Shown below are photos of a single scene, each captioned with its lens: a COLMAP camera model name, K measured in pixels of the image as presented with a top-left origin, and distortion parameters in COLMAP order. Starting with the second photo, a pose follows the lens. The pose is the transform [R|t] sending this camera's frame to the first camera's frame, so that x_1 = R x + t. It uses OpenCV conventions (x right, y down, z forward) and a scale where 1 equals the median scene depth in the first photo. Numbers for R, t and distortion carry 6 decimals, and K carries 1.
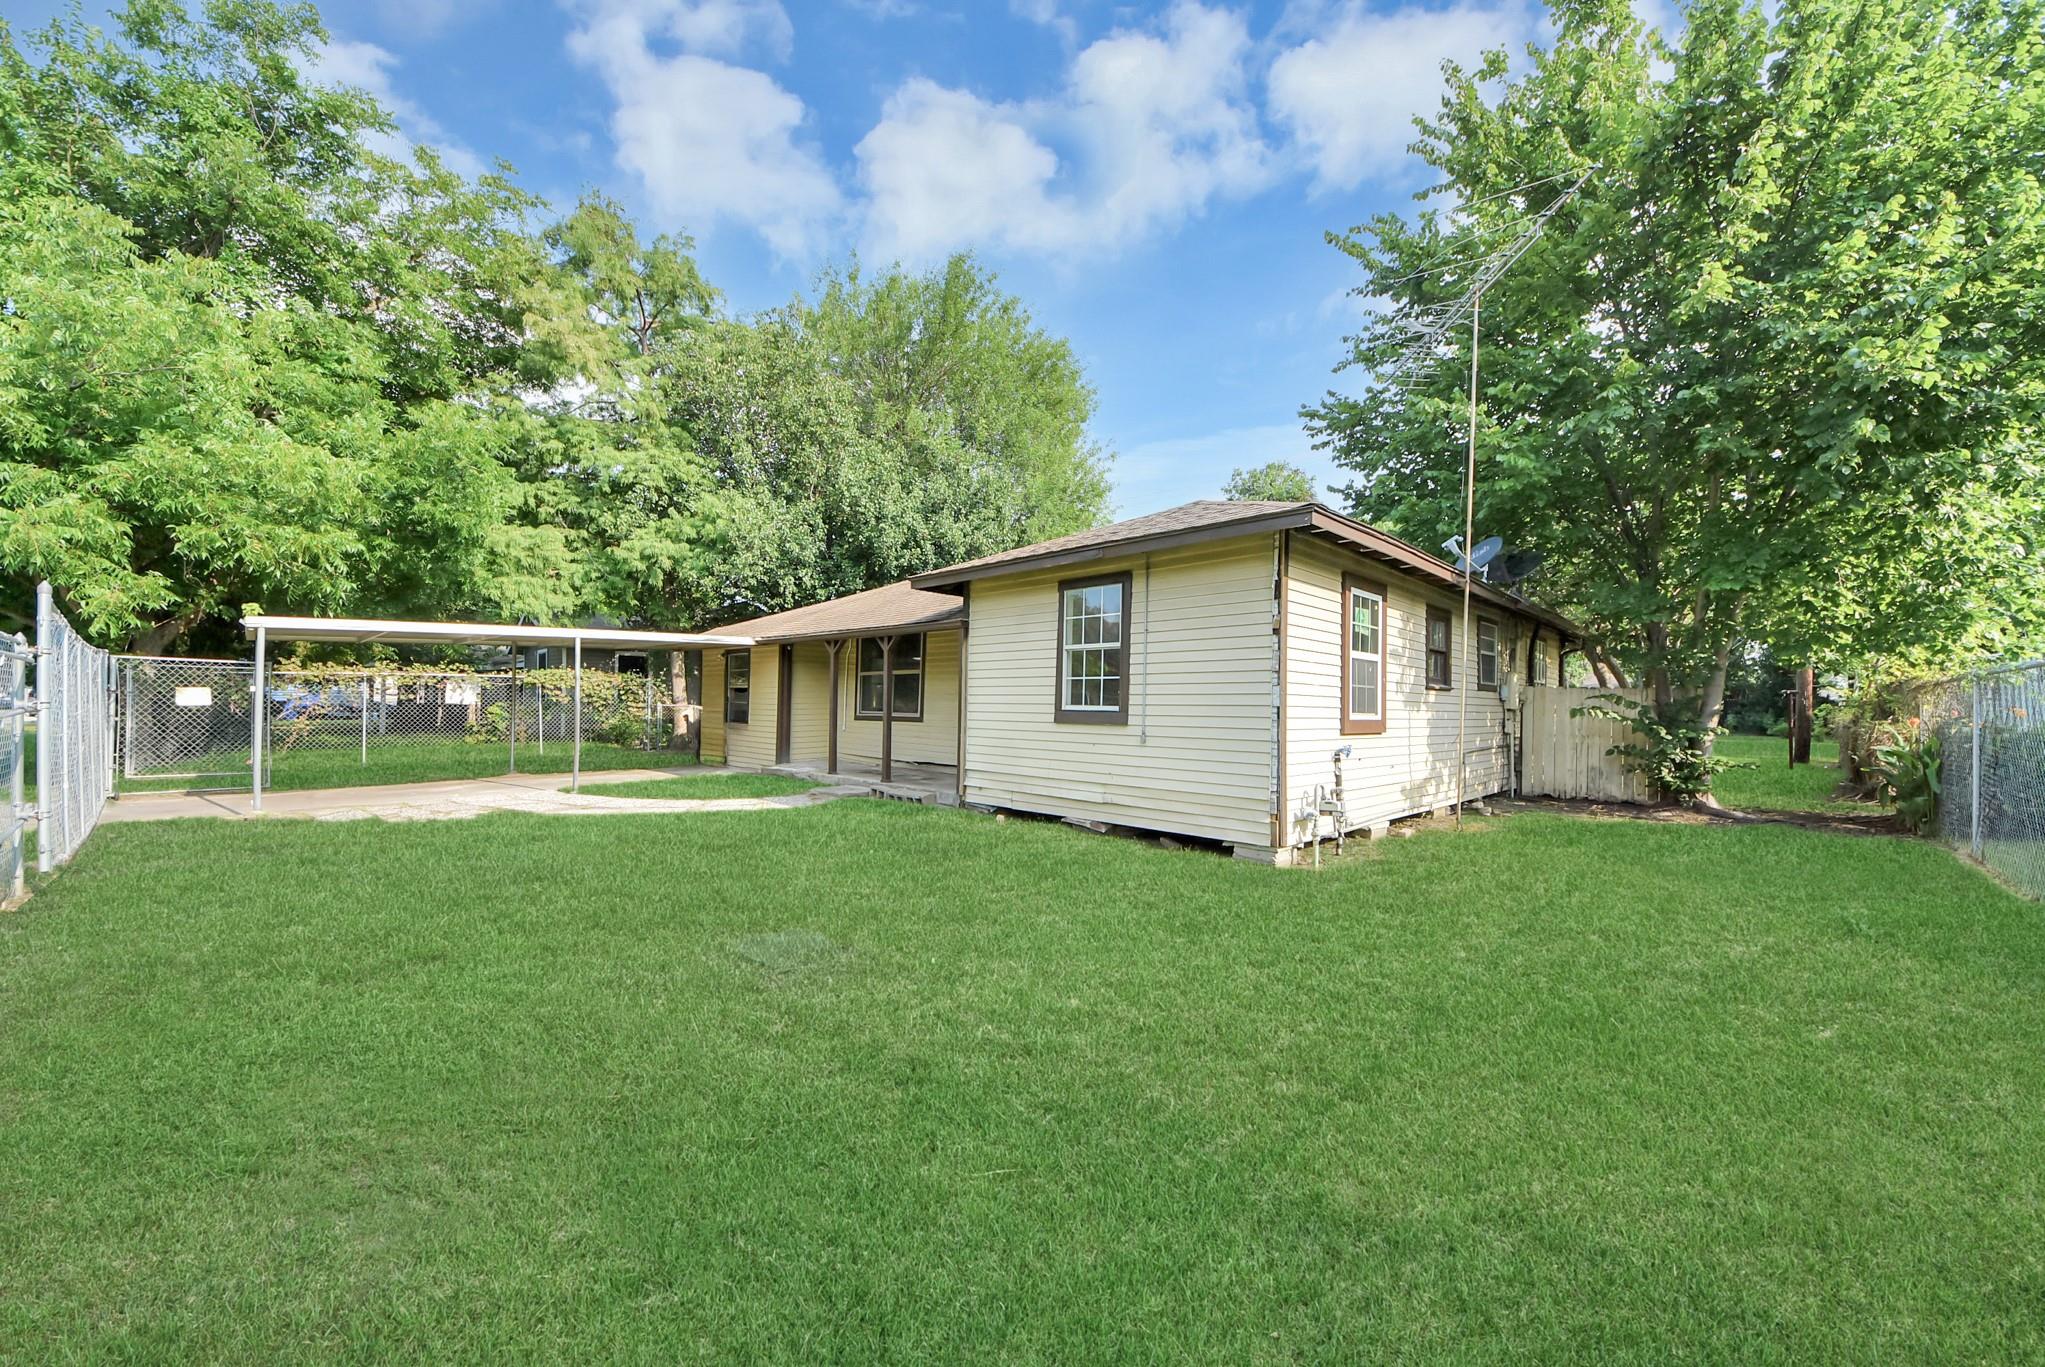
lens RADIAL K [[736.0, 0, 1023.4], [0, 736.0, 693.9], [0, 0, 1]] dist [-0.001676, -0.000324]
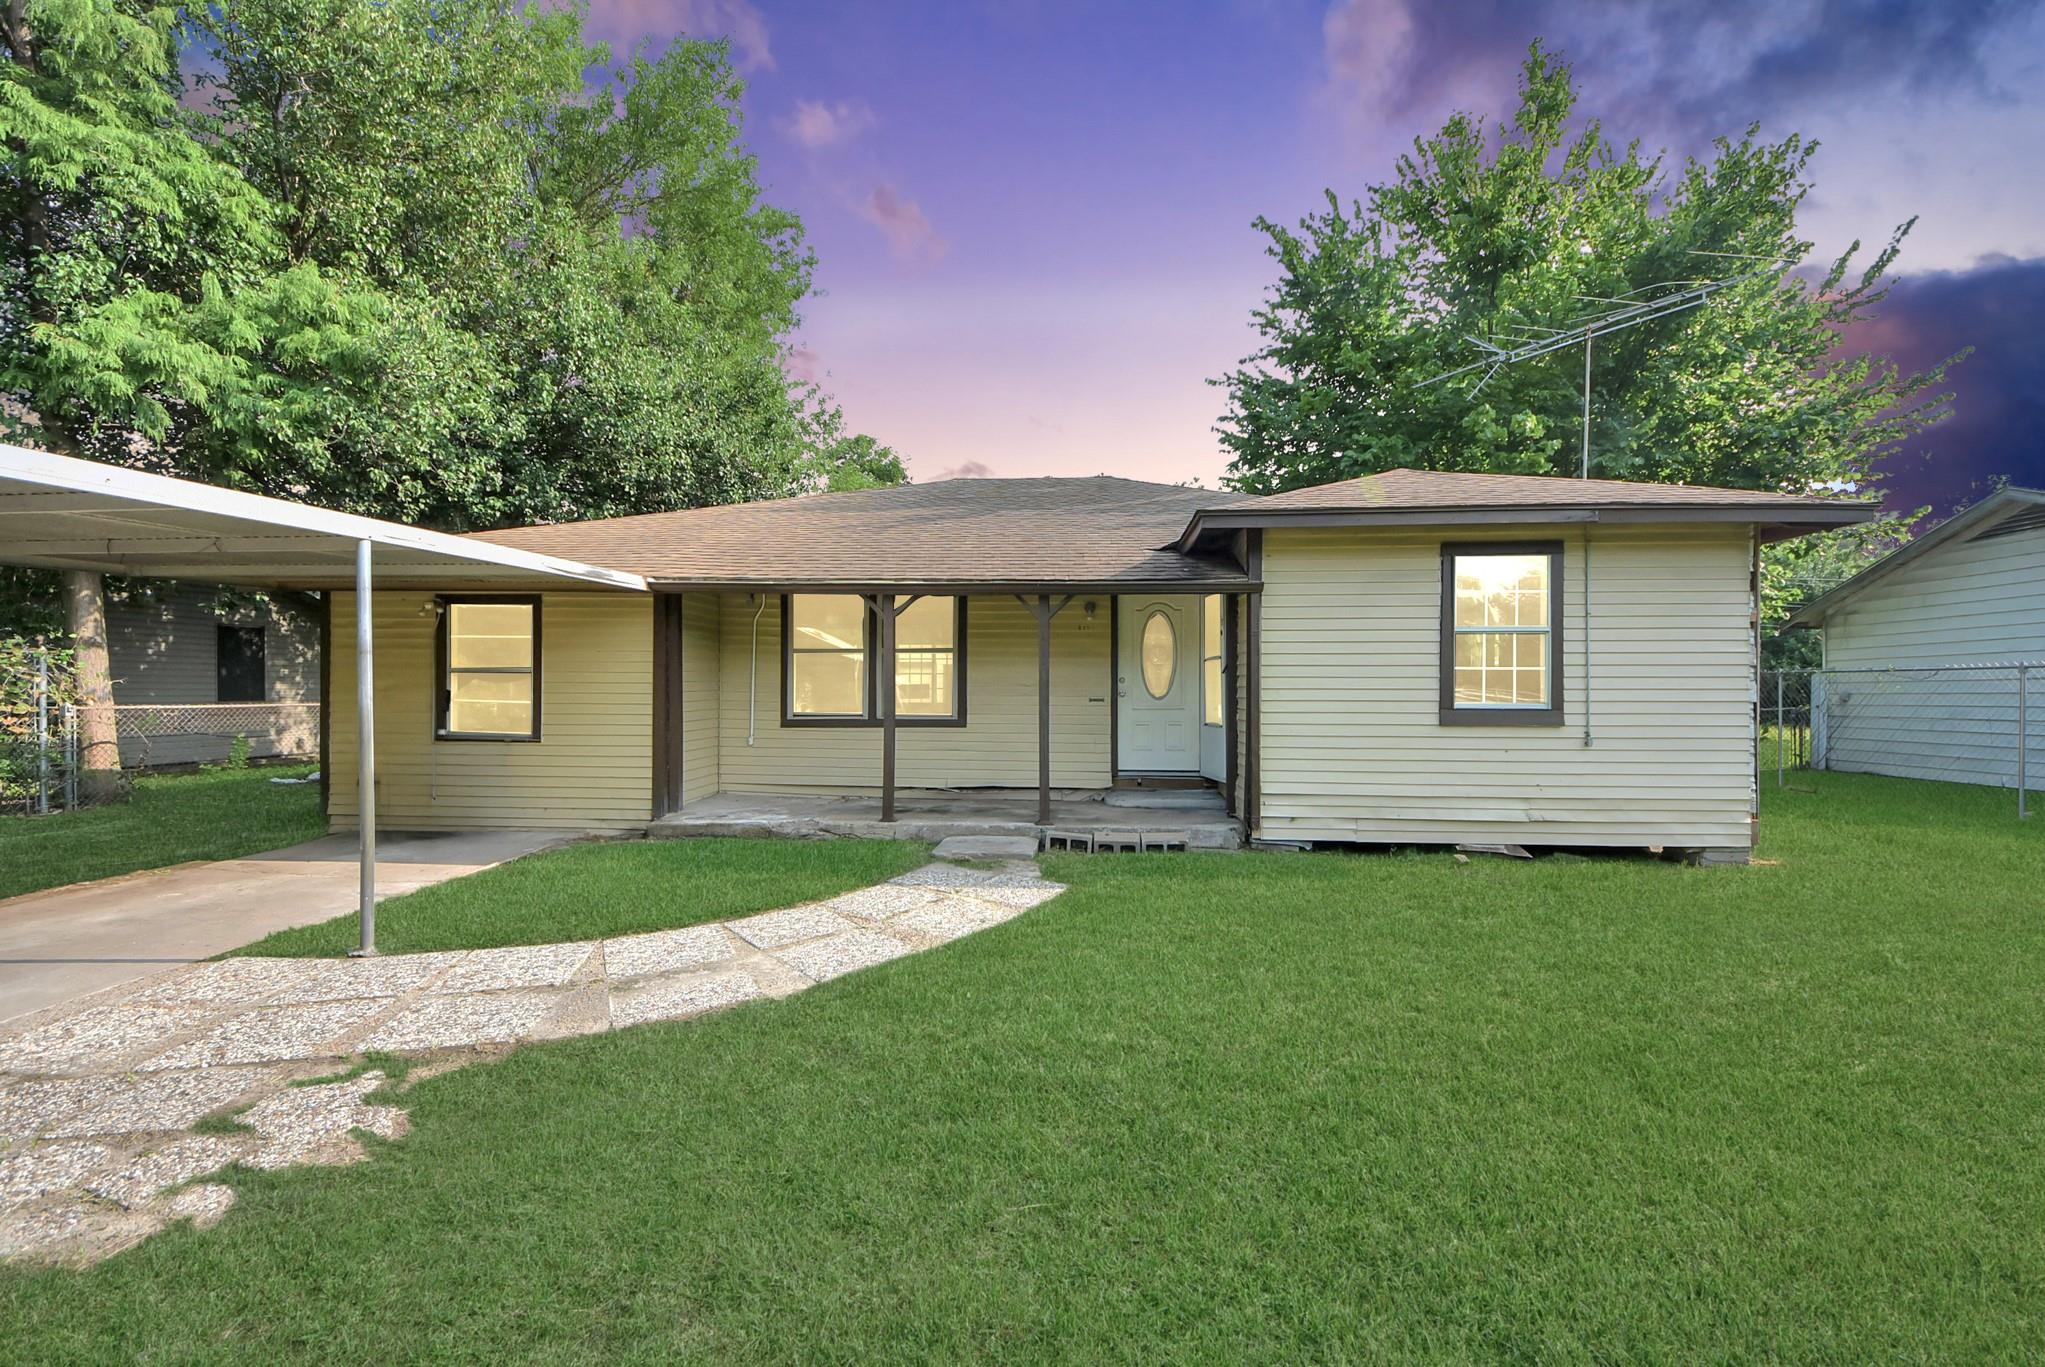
lens RADIAL K [[769.7, 0, 1029.7], [0, 769.7, 692.6], [0, 0, 1]] dist [-0.007863, -0.003895]
pose [[0.768805, -0.008630, 0.639425, -0.491655], [-0.002590, 0.999859, 0.016609, -0.004528], [-0.639478, -0.014425, 0.768674, 0.397272]]
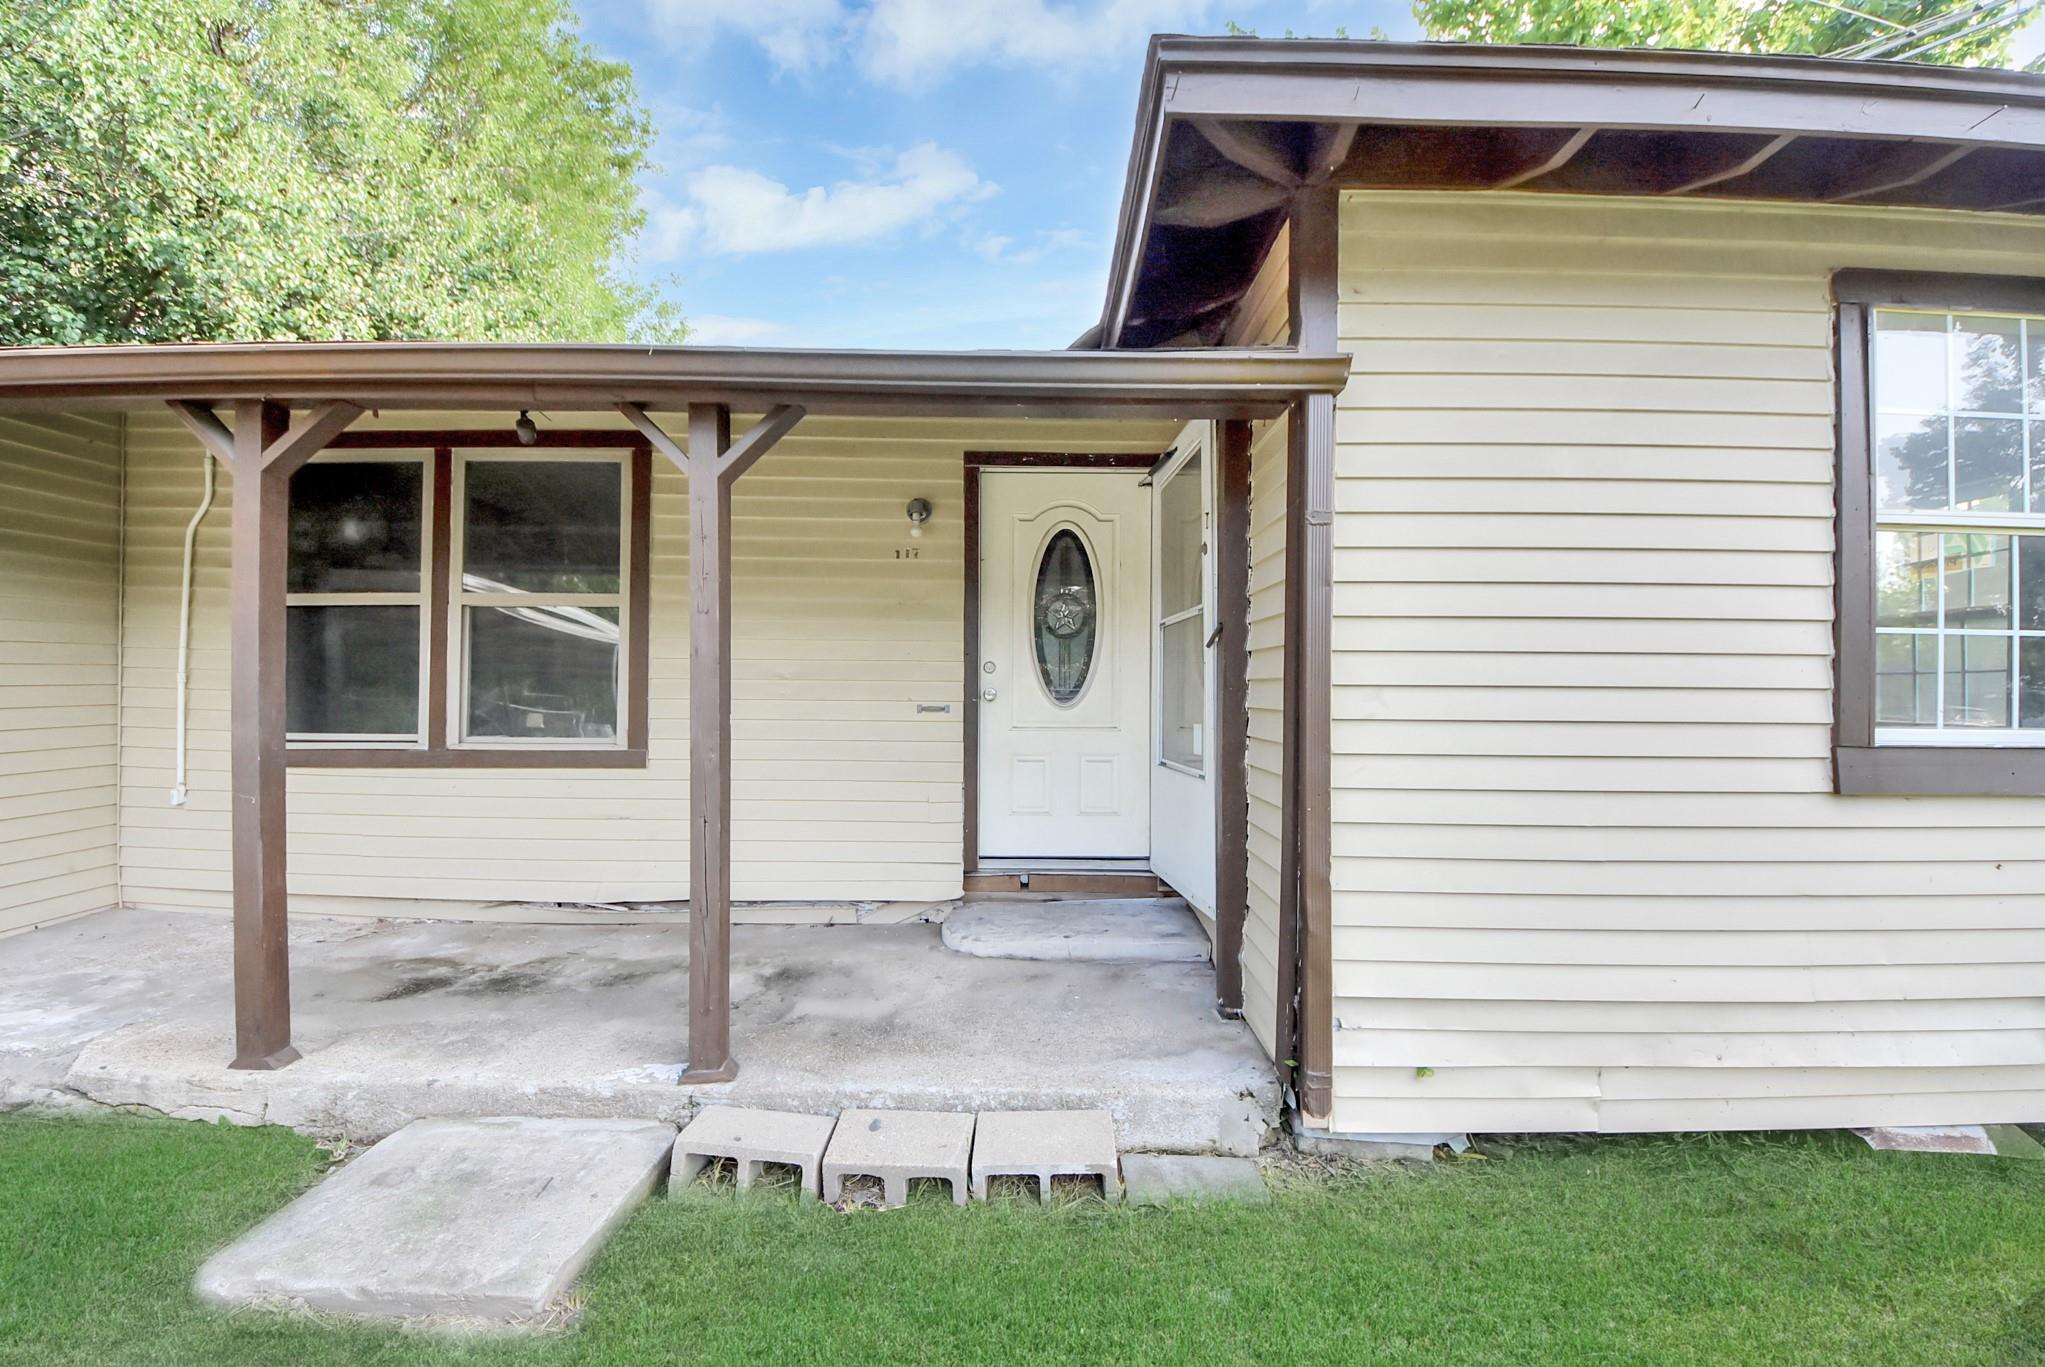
lens RADIAL K [[736.0, 0, 1046.0], [0, 736.0, 689.5], [0, 0, 1]] dist [-0.001676, -0.000324]
pose [[0.717202, -0.002329, 0.696861, -0.212254], [-0.009487, 0.999869, 0.013106, 0.000133], [-0.696800, -0.016010, 0.717086, 0.614449]]
